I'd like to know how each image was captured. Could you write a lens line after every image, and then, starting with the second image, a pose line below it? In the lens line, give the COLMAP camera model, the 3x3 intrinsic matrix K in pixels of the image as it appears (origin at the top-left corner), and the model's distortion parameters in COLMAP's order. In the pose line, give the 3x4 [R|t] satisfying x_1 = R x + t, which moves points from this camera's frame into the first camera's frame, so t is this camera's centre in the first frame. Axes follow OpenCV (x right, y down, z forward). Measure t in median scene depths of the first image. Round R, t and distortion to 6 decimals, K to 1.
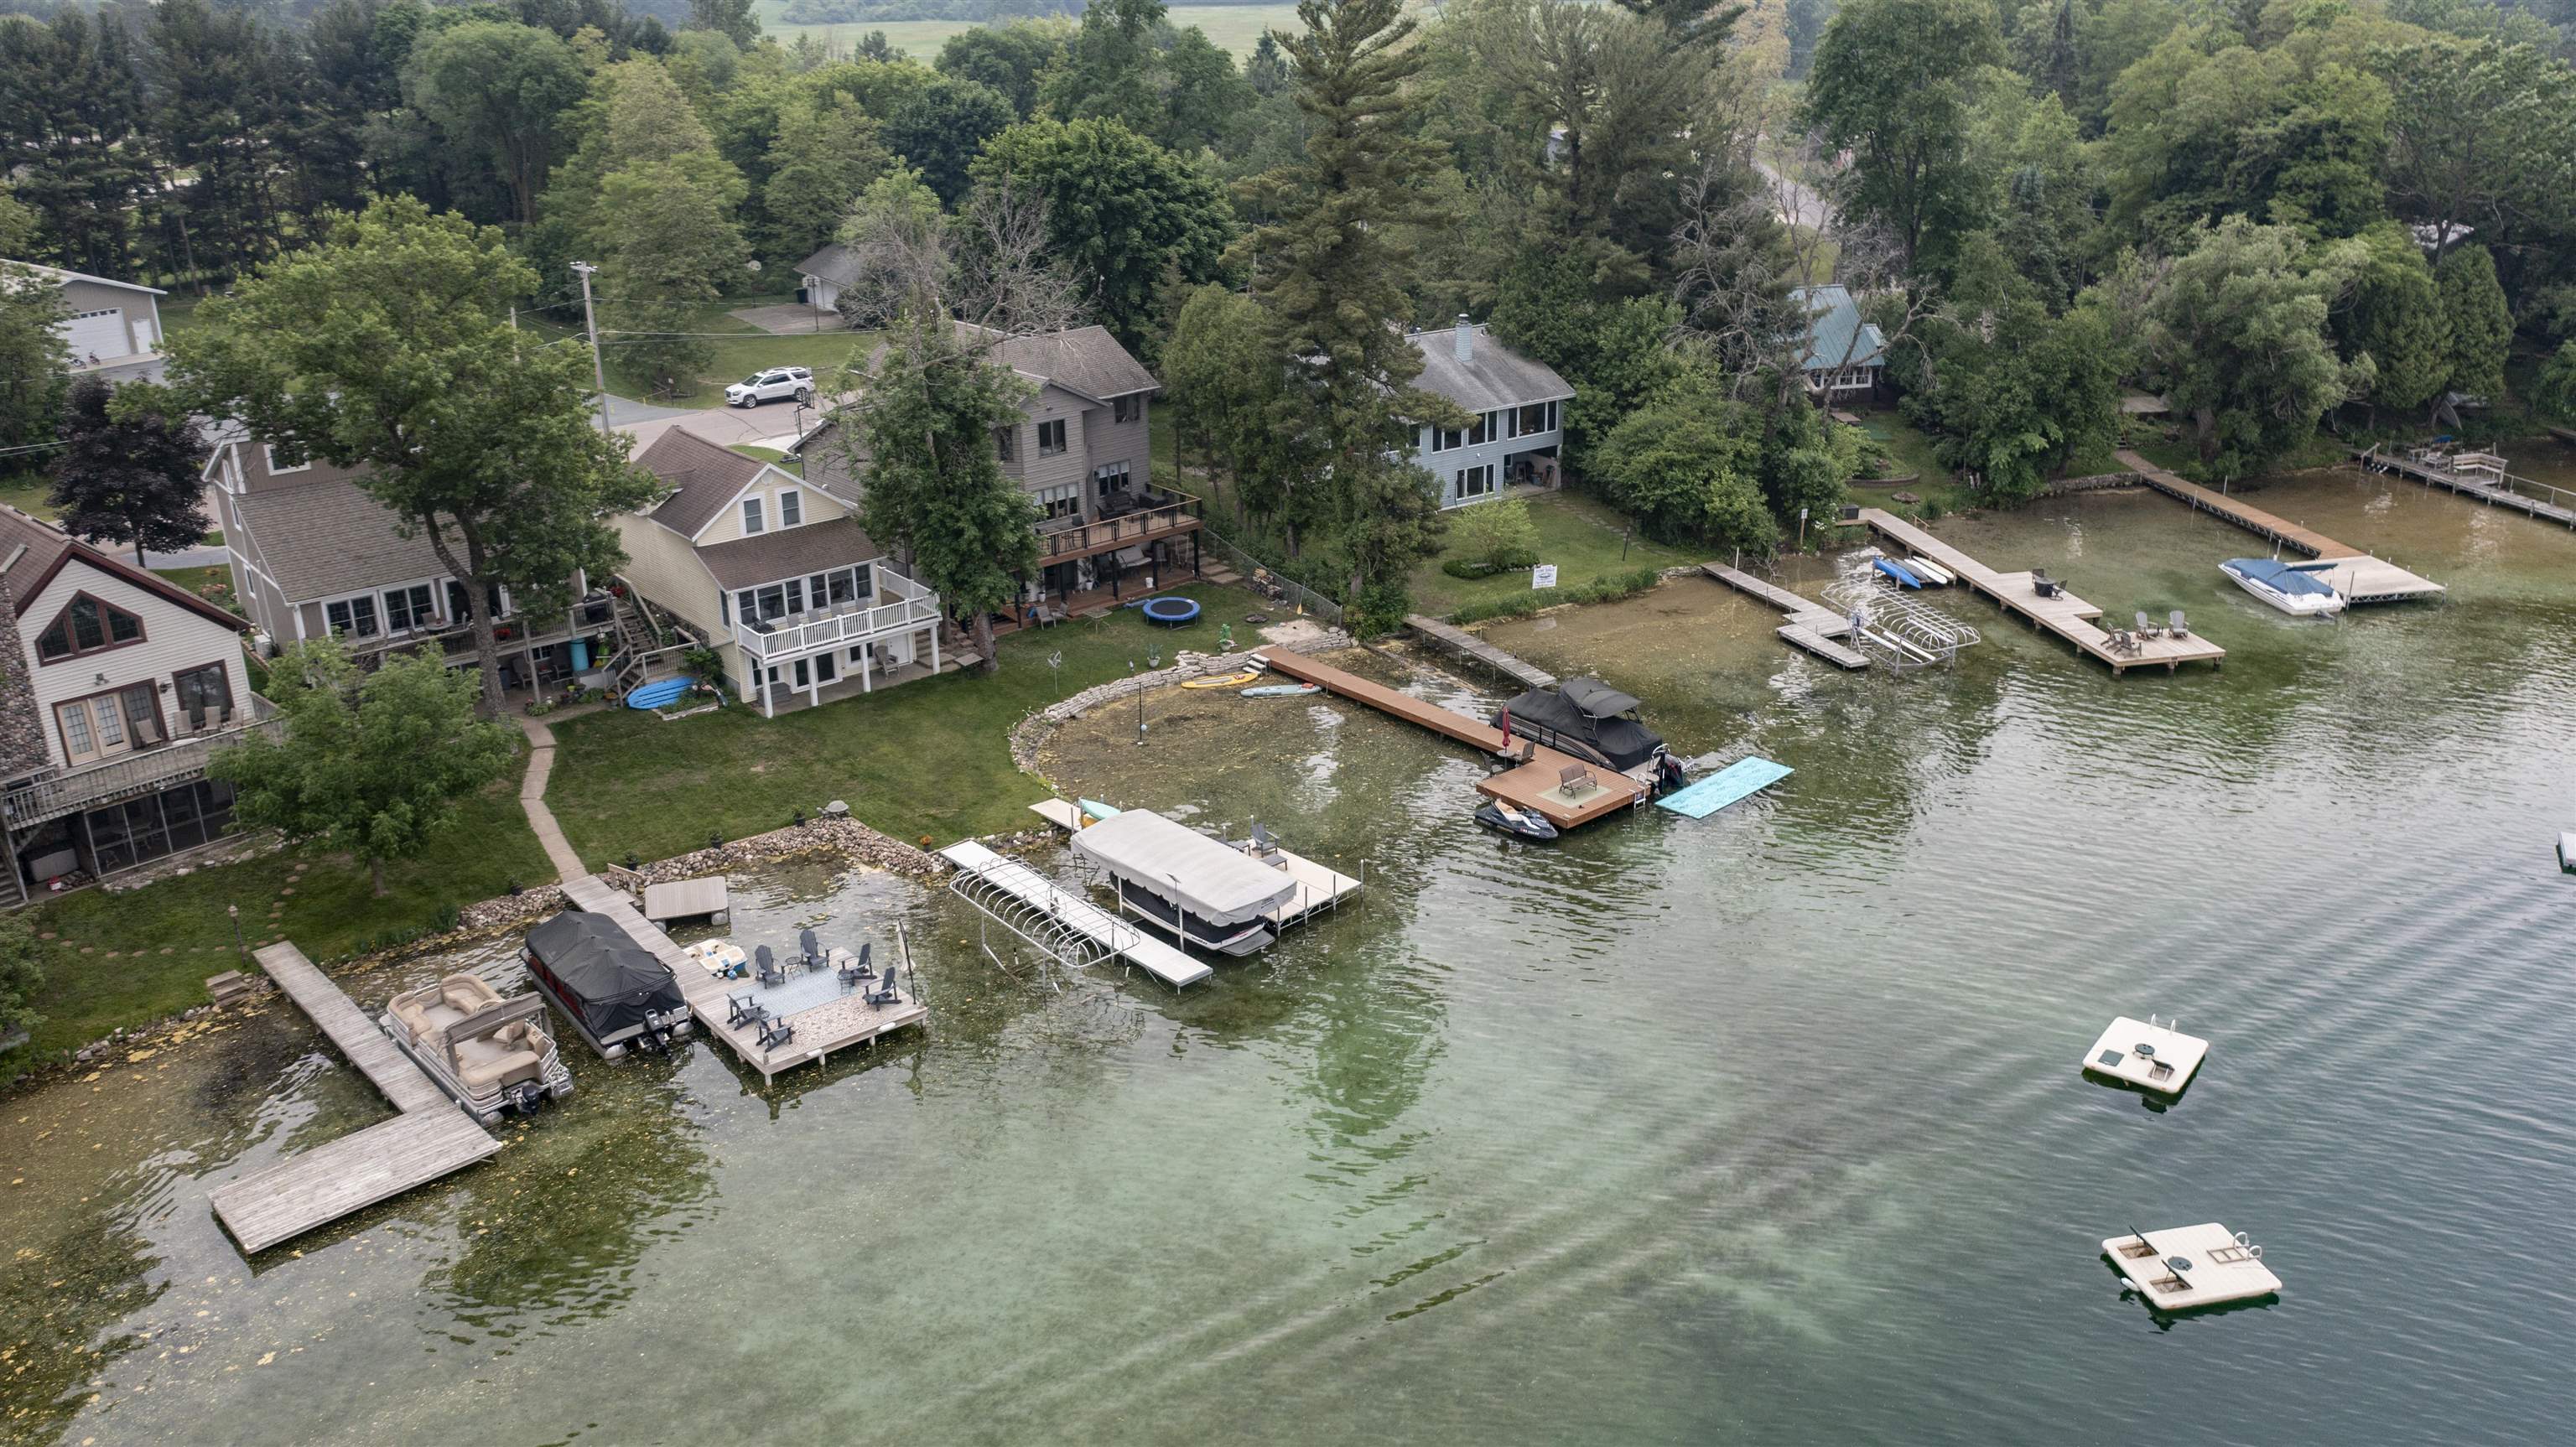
lens RADIAL K [[2044.3, 0, 1291.7], [0, 2044.3, 723.6], [0, 0, 1]] dist [-0.020915, 0.013289]
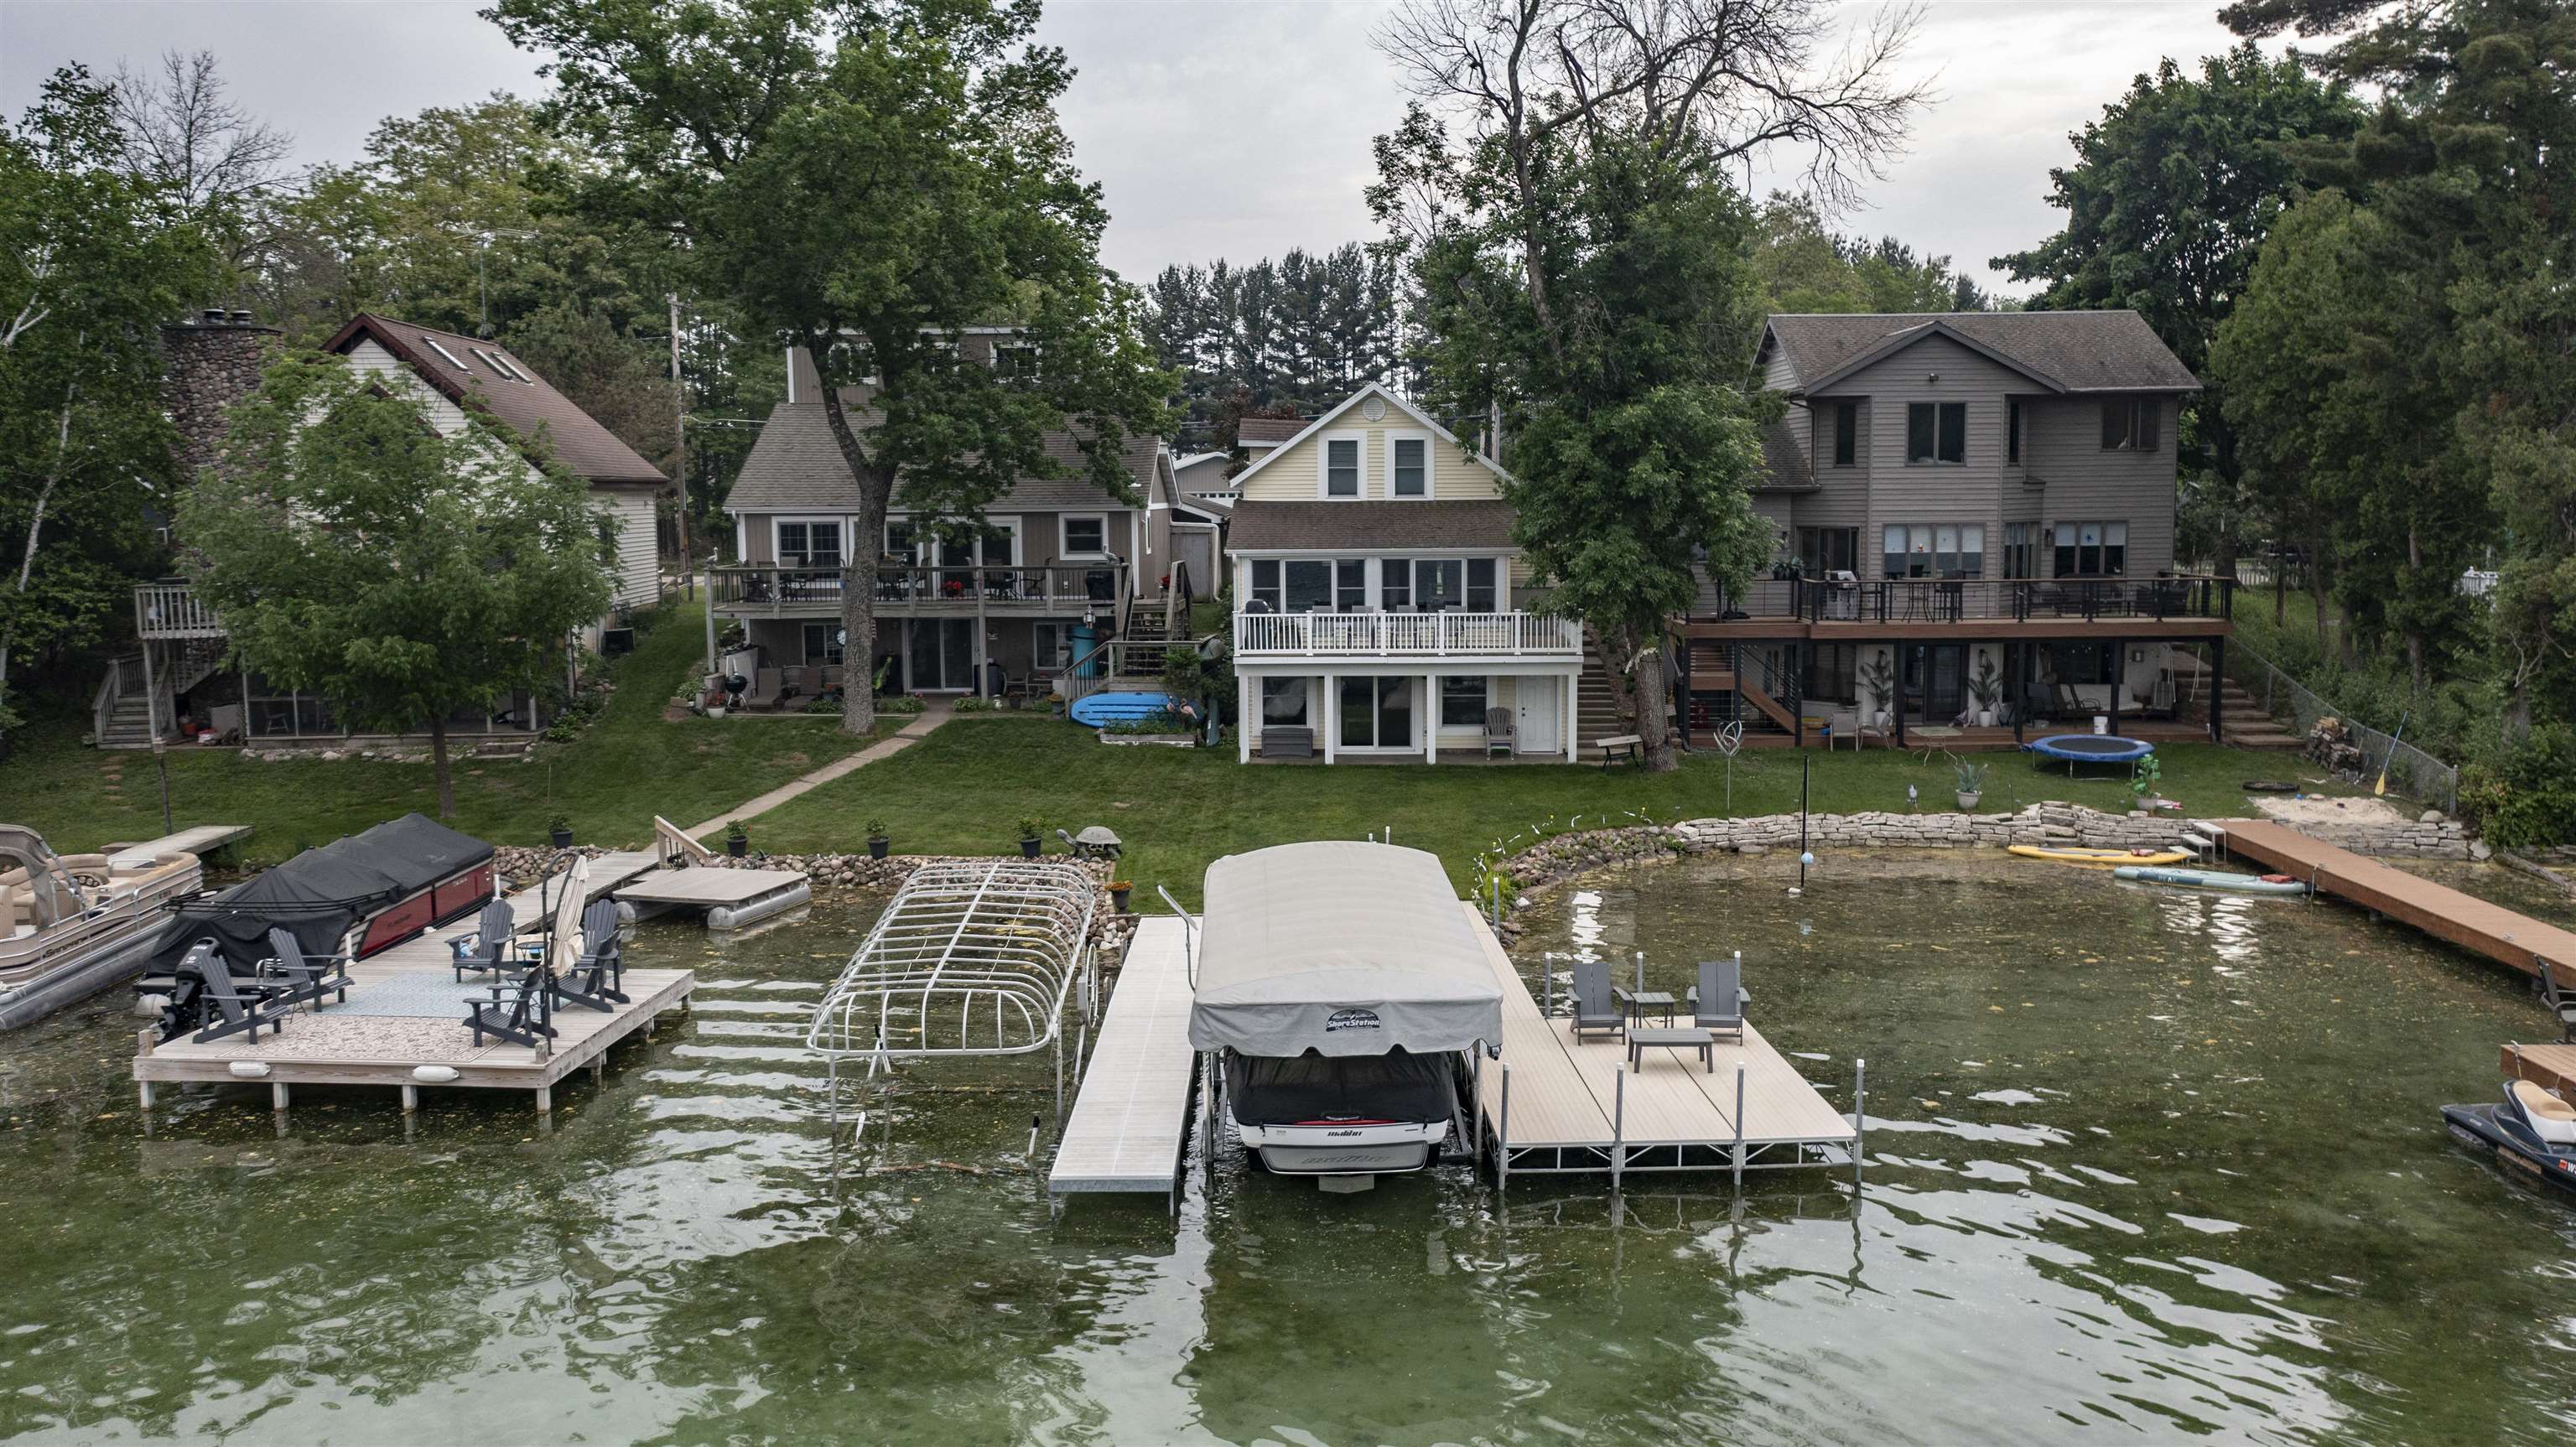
lens RADIAL K [[2044.3, 0, 1288.2], [0, 2044.3, 722.8], [0, 0, 1]] dist [-0.020915, 0.013289]
pose [[0.735516, 0.084043, -0.672275, 0.147681], [-0.249063, 0.956335, -0.152938, 0.071420], [0.630067, 0.279927, 0.724332, 0.562439]]
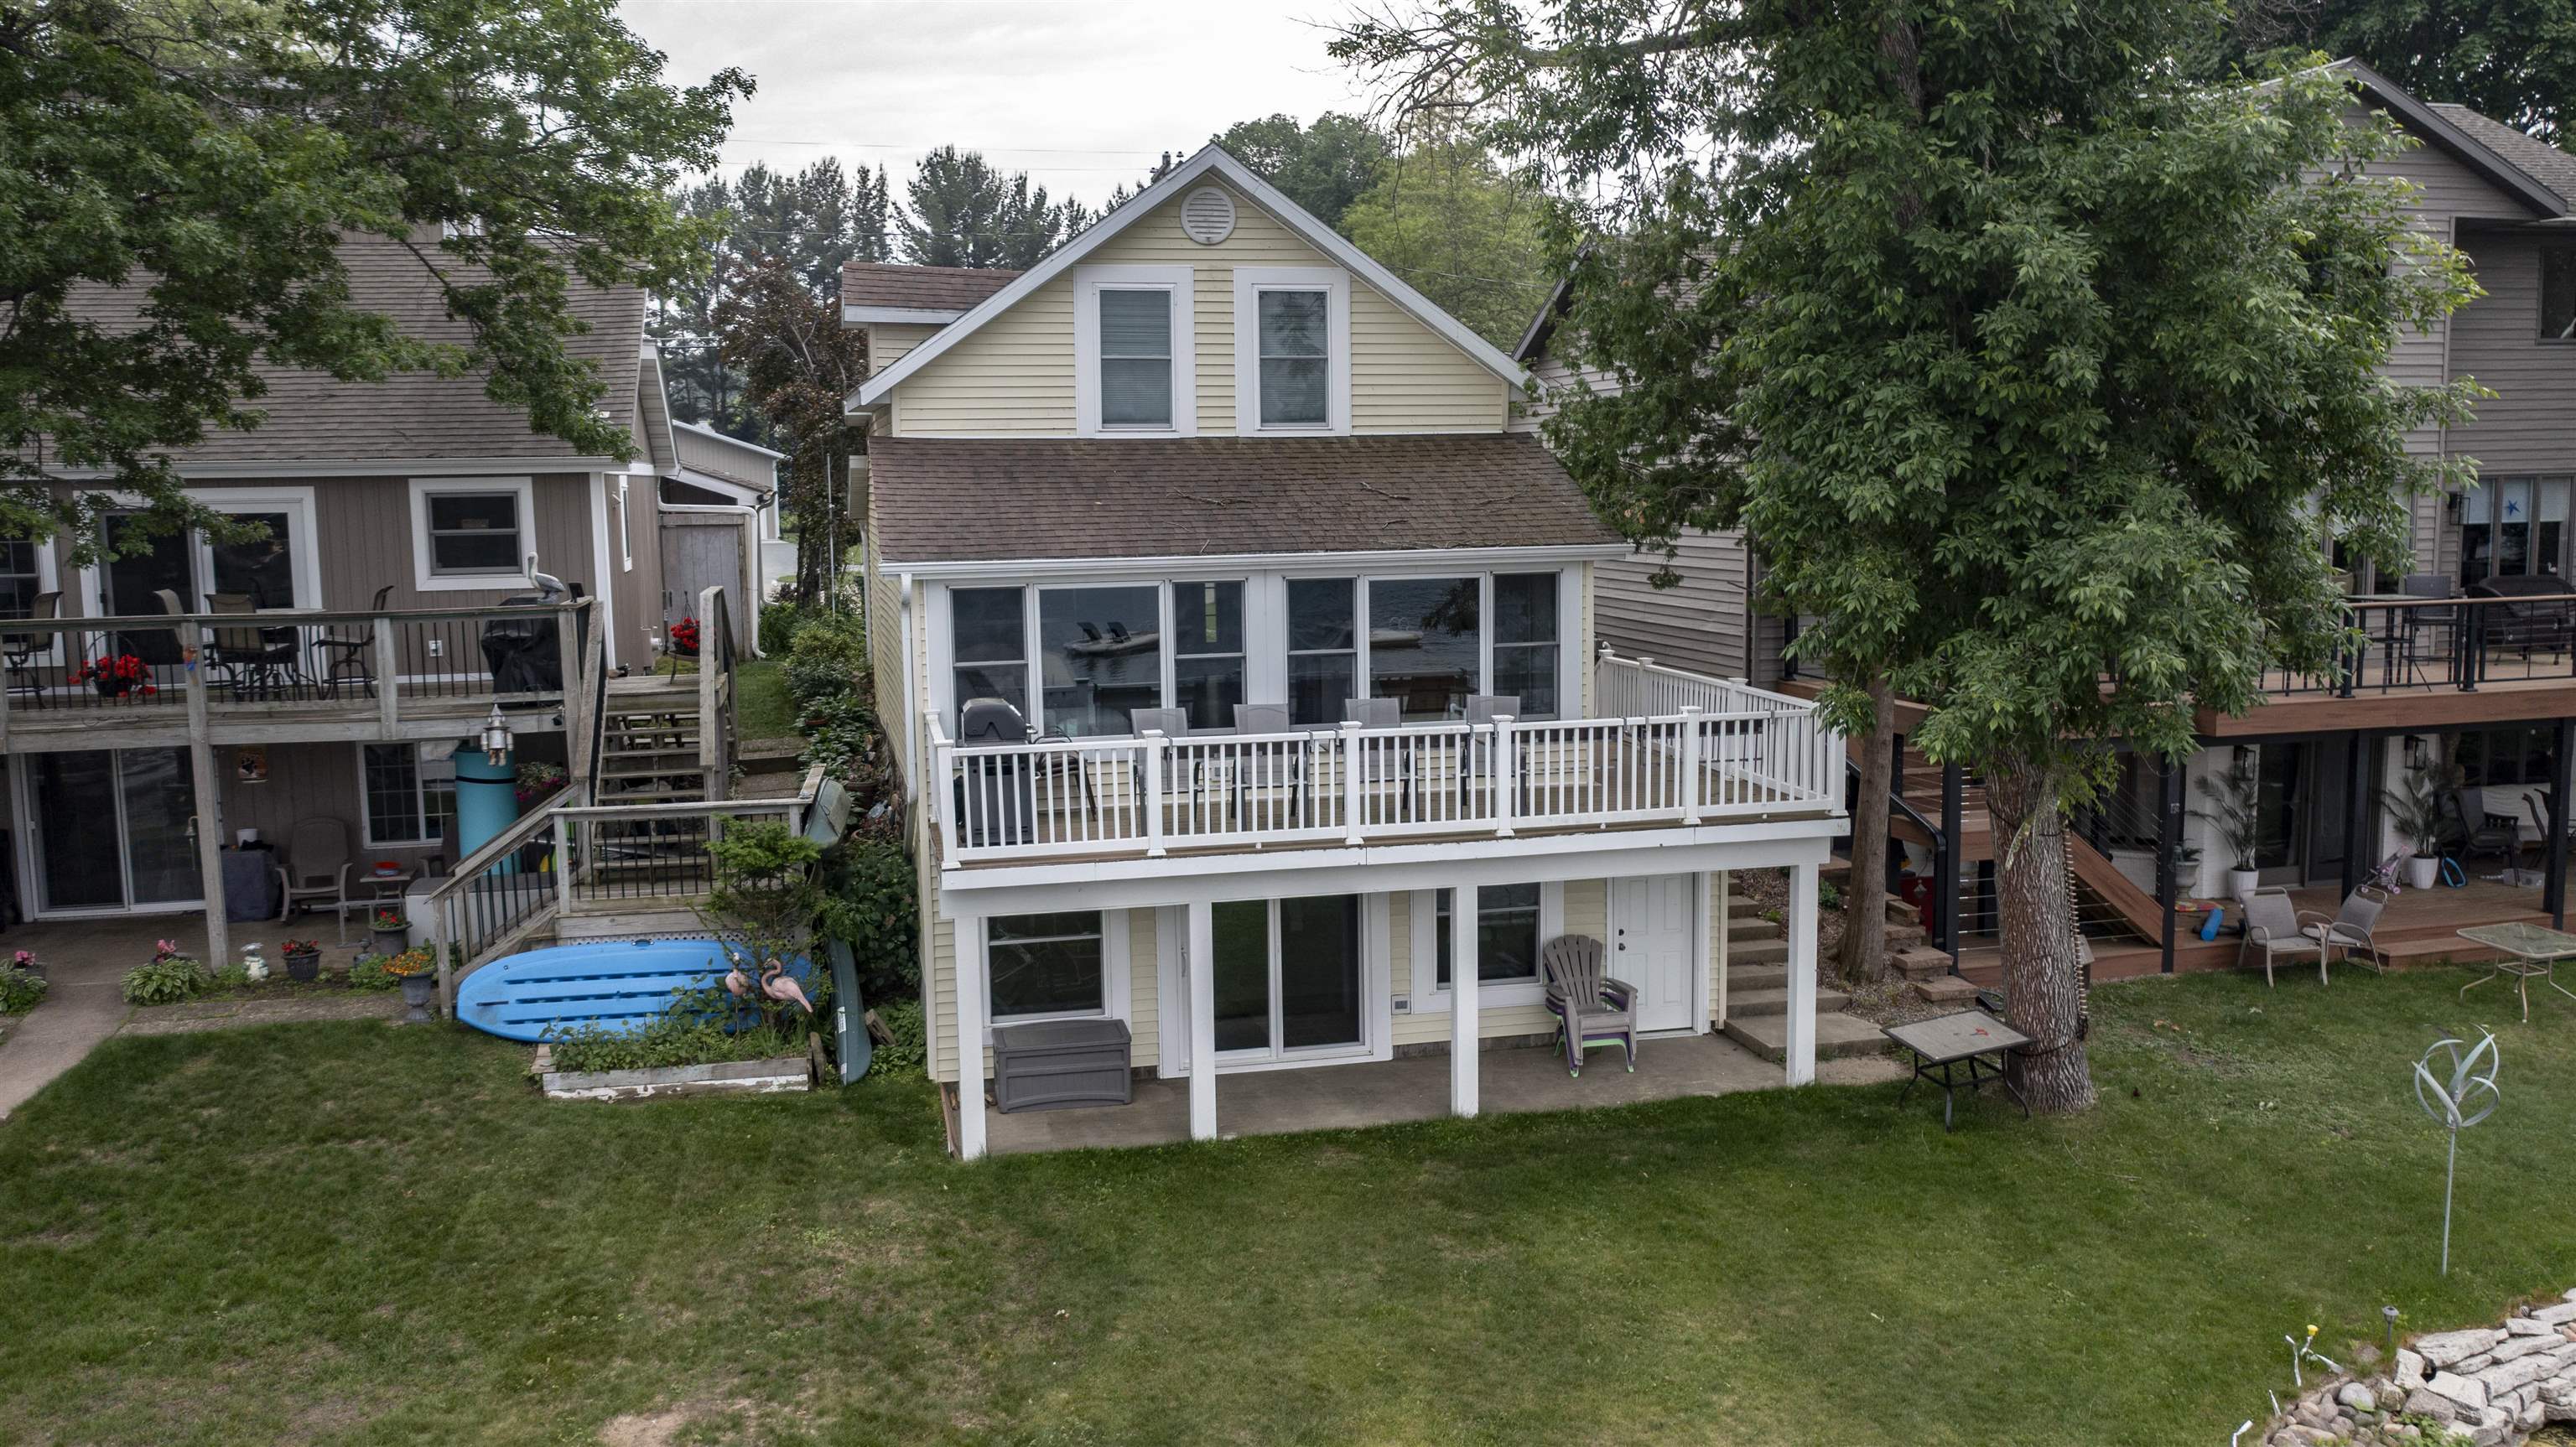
lens RADIAL K [[2044.3, 0, 1285.7], [0, 2044.3, 719.6], [0, 0, 1]] dist [-0.020915, 0.013289]
pose [[0.891873, 0.052557, -0.449222, -0.130018], [-0.161657, 0.964659, -0.208088, -0.007787], [0.422410, 0.258208, 0.868849, 0.798308]]
